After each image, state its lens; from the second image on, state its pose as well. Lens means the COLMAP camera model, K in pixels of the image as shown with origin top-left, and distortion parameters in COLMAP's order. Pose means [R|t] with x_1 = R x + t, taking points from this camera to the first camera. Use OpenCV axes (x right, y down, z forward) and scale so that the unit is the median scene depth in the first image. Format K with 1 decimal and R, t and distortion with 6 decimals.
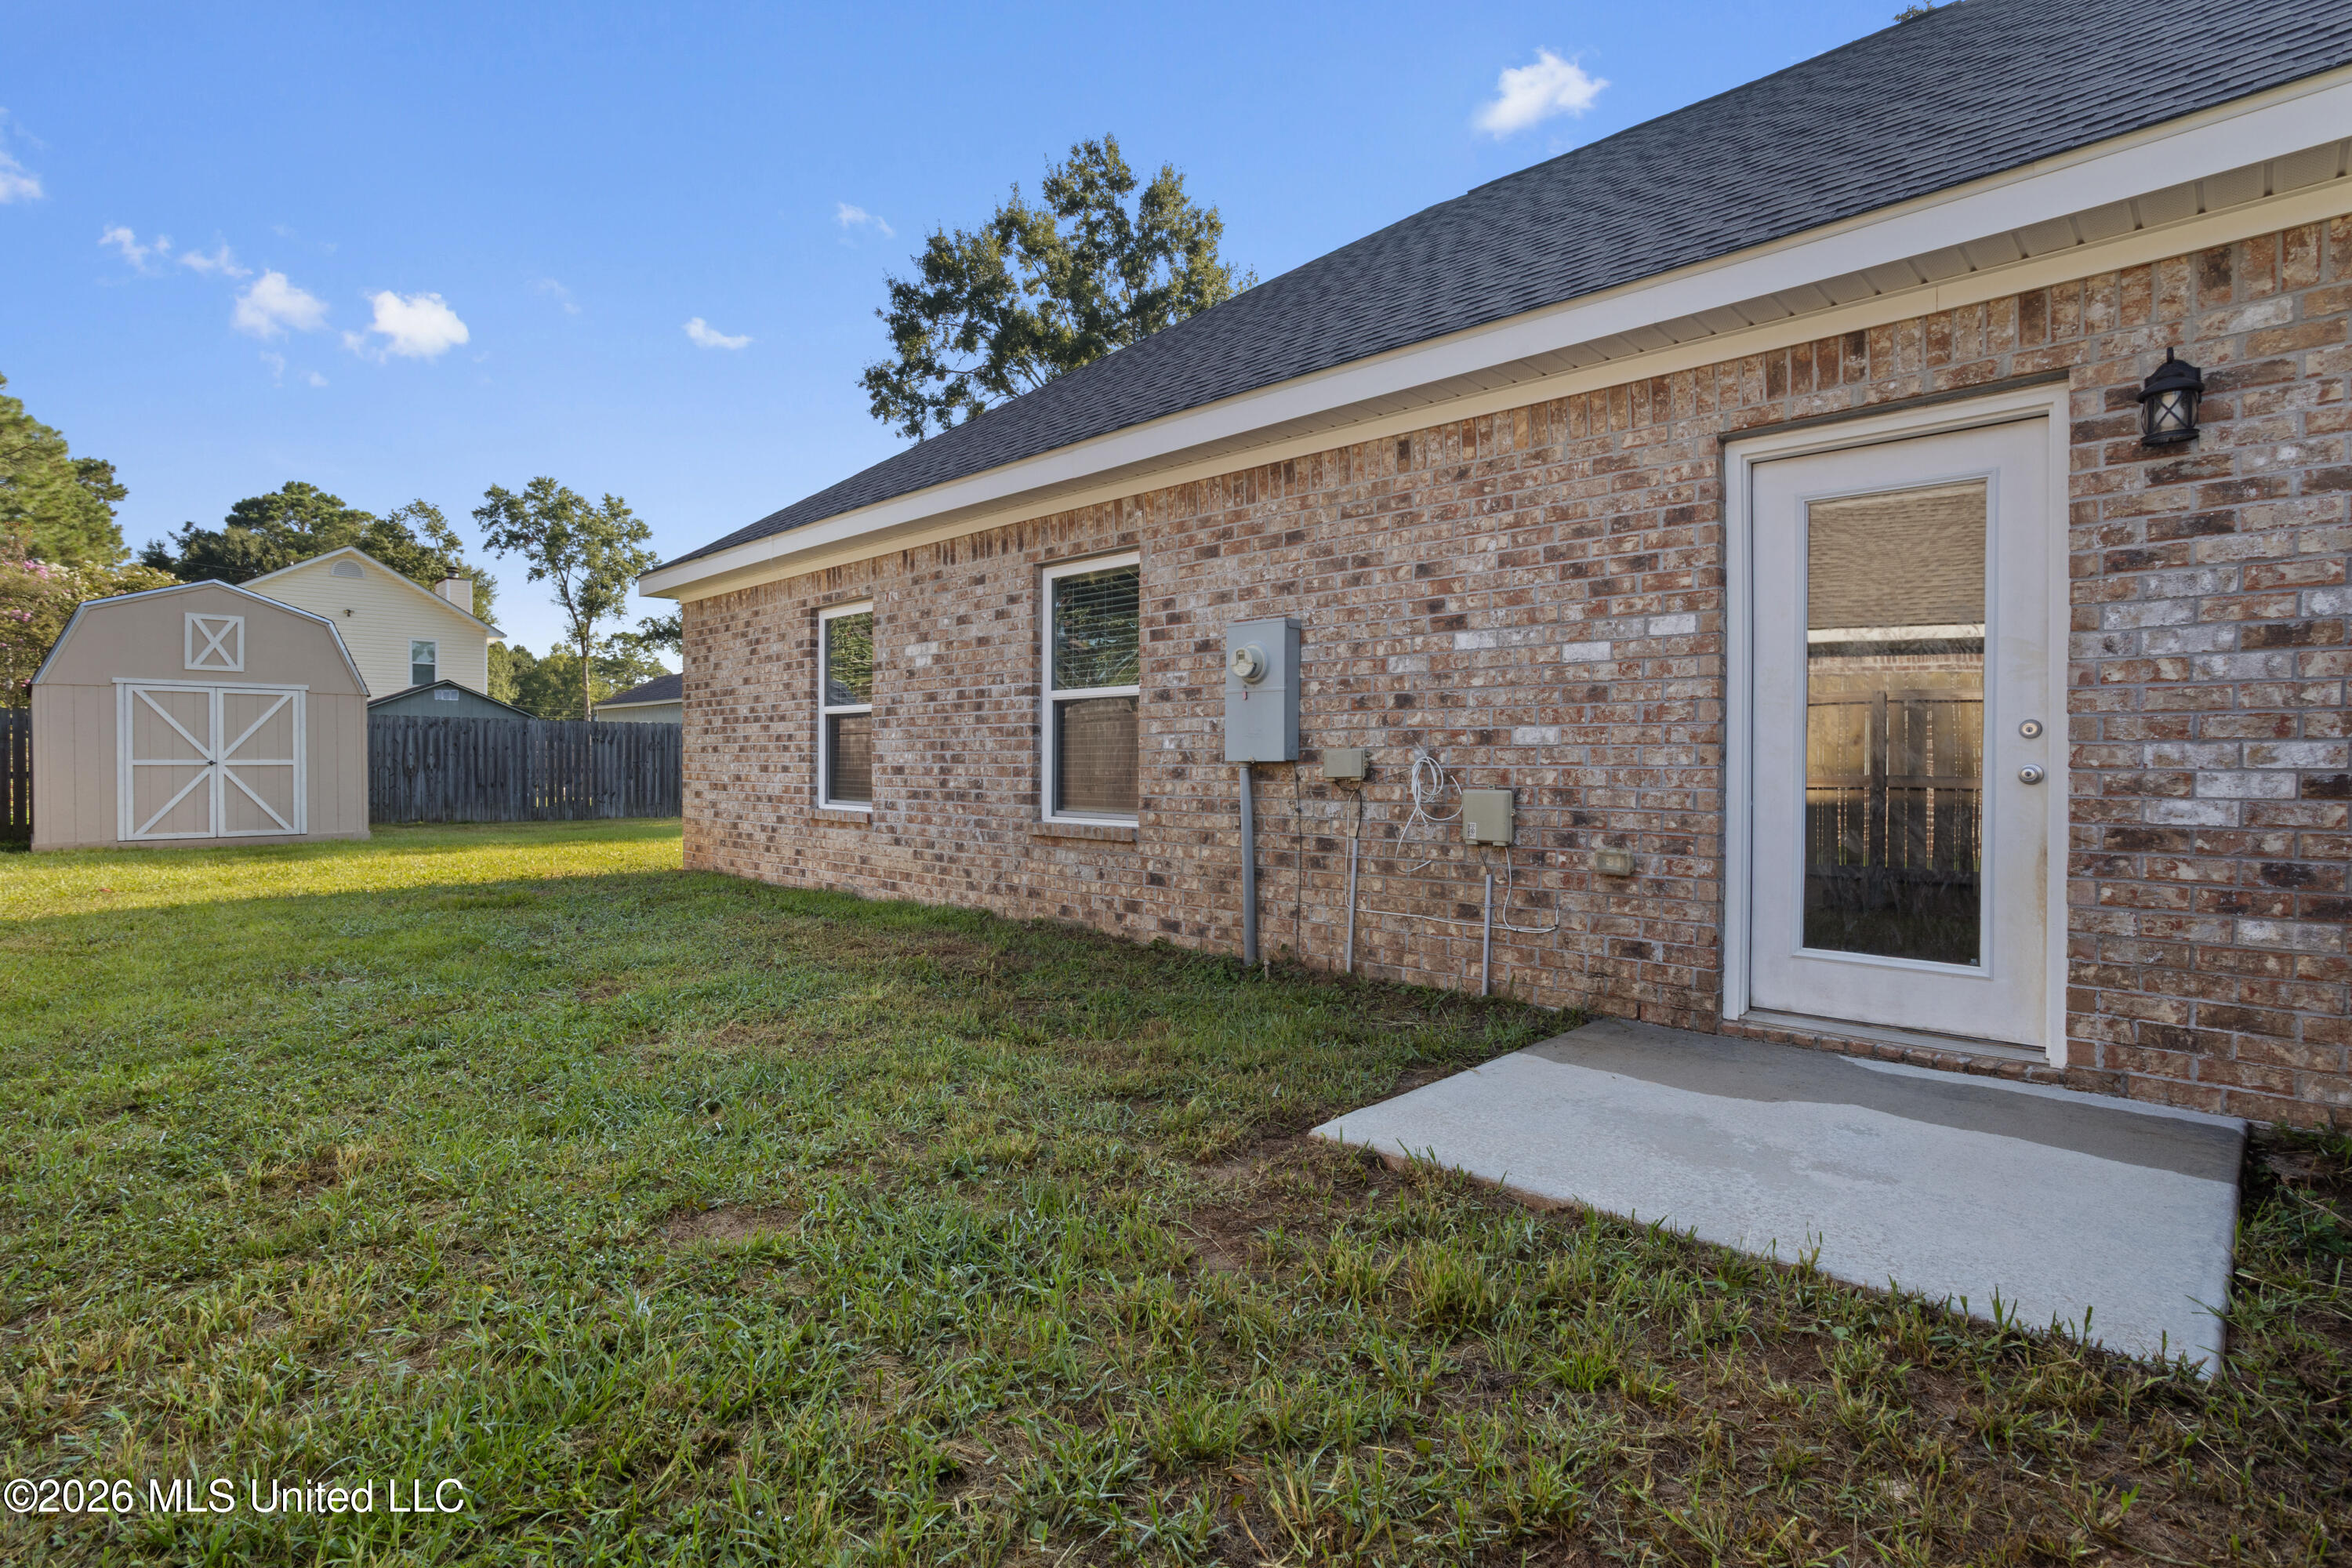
lens RADIAL K [[1131.9, 0, 1170.9], [0, 1131.9, 772.9], [0, 0, 1]] dist [-0.043715, 0.027906]
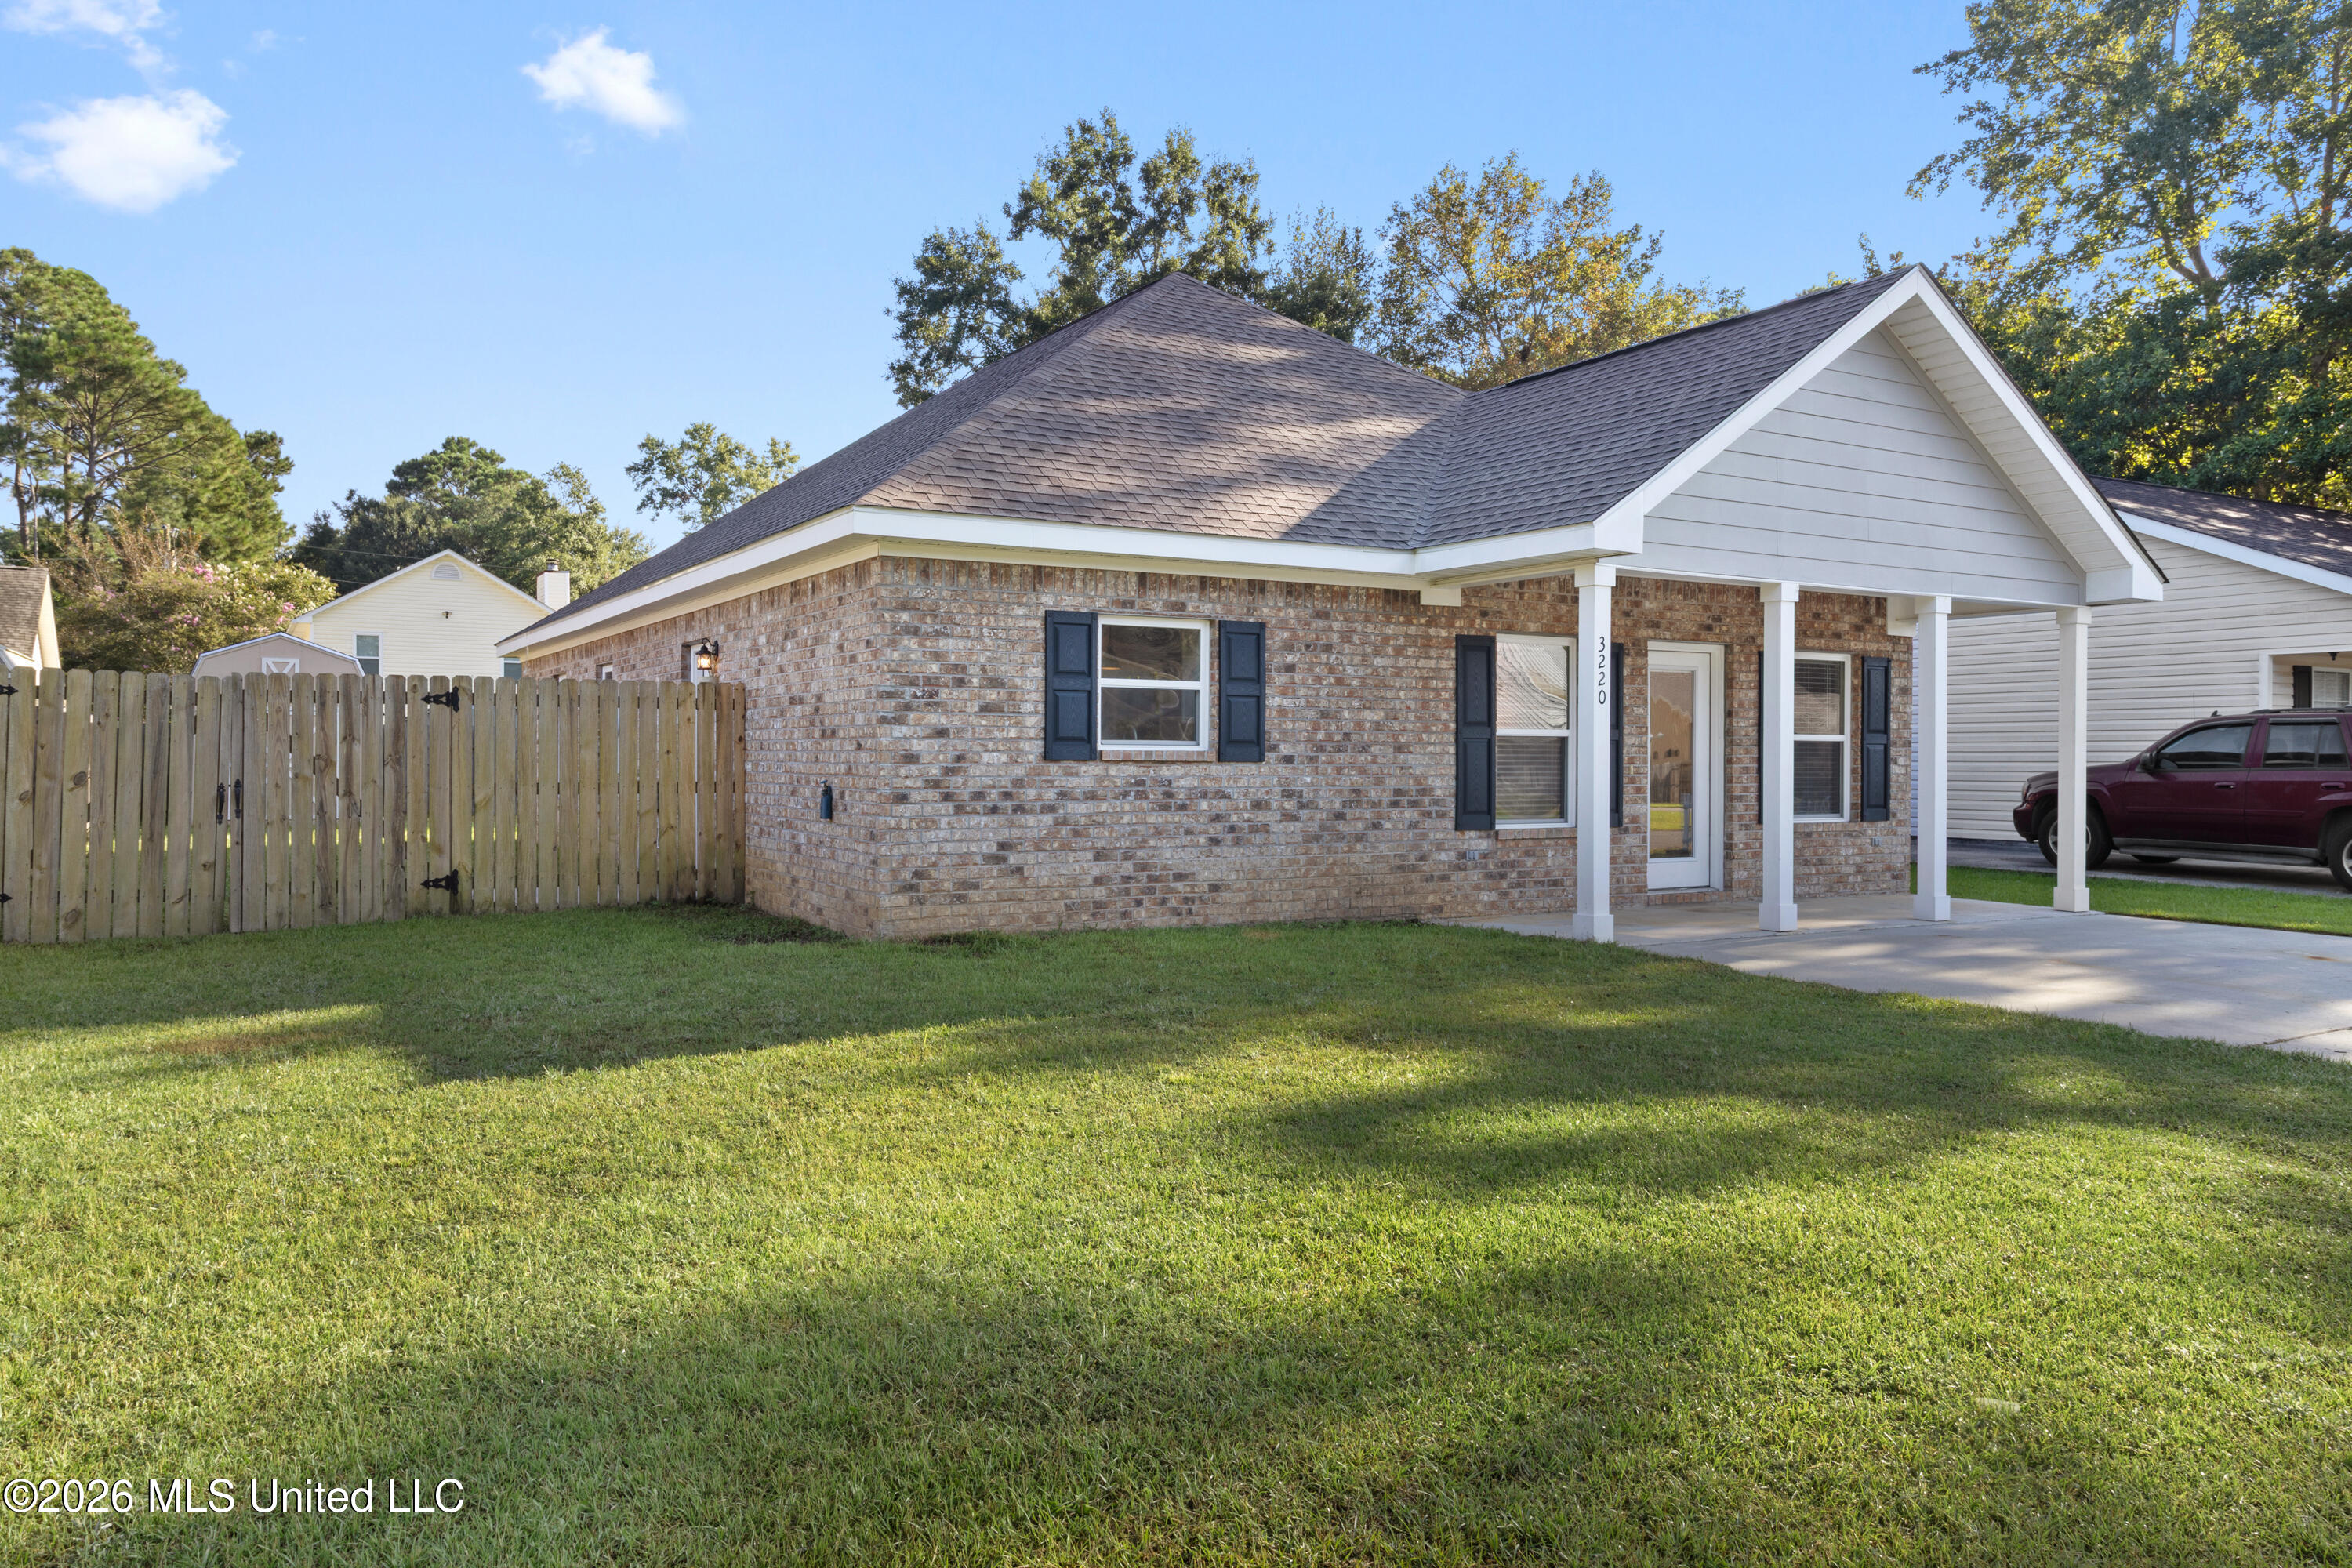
lens RADIAL K [[1595.3, 0, 1176.0], [0, 1595.3, 784.0], [0, 0, 1]] dist [0.001356, 0.002243]
pose [[0.966647, 0.007279, -0.256009, 0.130326], [-0.004877, 0.999938, 0.010017, -0.002852], [0.256066, -0.008434, 0.966623, -0.112455]]
